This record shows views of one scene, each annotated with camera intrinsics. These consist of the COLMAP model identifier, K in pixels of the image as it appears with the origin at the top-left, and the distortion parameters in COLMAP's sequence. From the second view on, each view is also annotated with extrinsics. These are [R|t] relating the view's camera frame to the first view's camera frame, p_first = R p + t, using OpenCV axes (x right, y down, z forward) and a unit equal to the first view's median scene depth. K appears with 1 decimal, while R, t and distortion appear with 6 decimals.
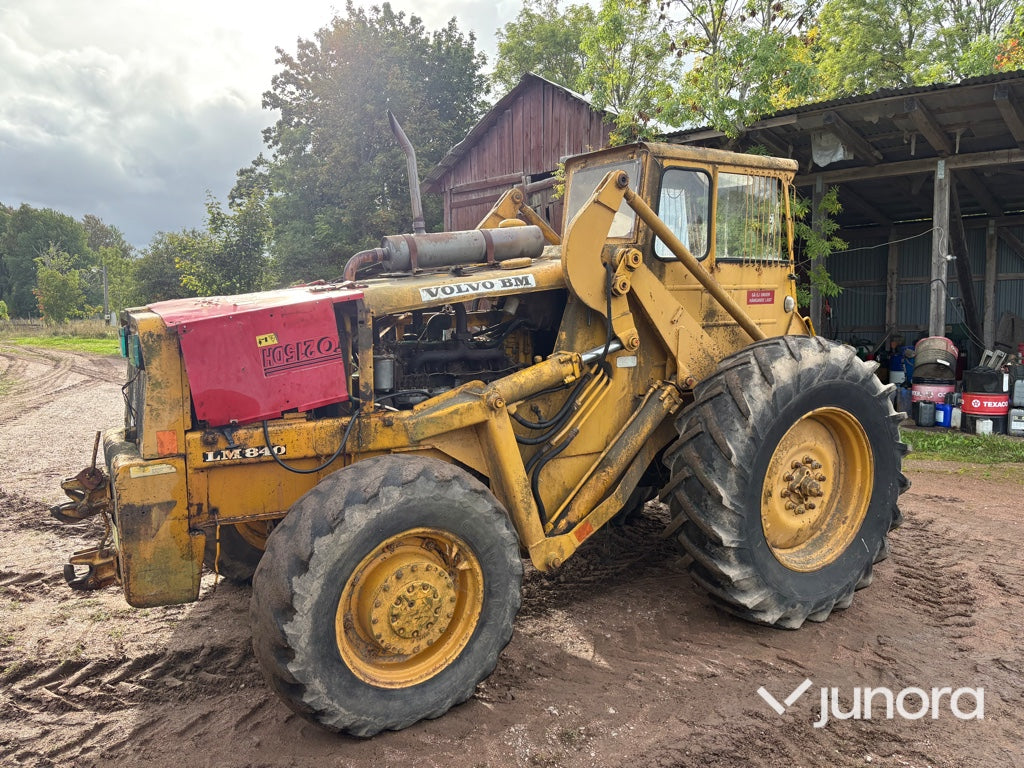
lens RADIAL K [[783.6, 0, 515.2], [0, 783.6, 387.7], [0, 0, 1]] dist [0.031195, -0.011627]
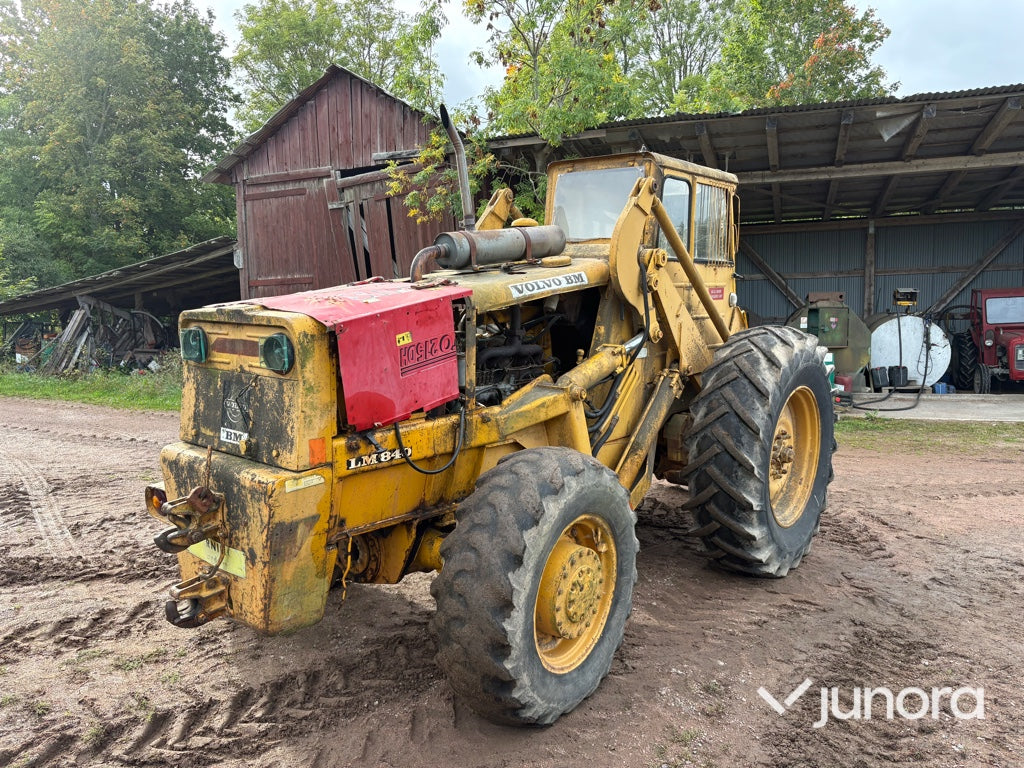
lens RADIAL K [[777.4, 0, 521.4], [0, 777.4, 388.4], [0, 0, 1]] dist [0.055853, -0.052364]
pose [[0.937130, -0.044754, 0.346098, -0.422371], [0.043709, 0.998986, 0.010829, -0.003082], [-0.346231, 0.004979, 0.938136, 0.044437]]
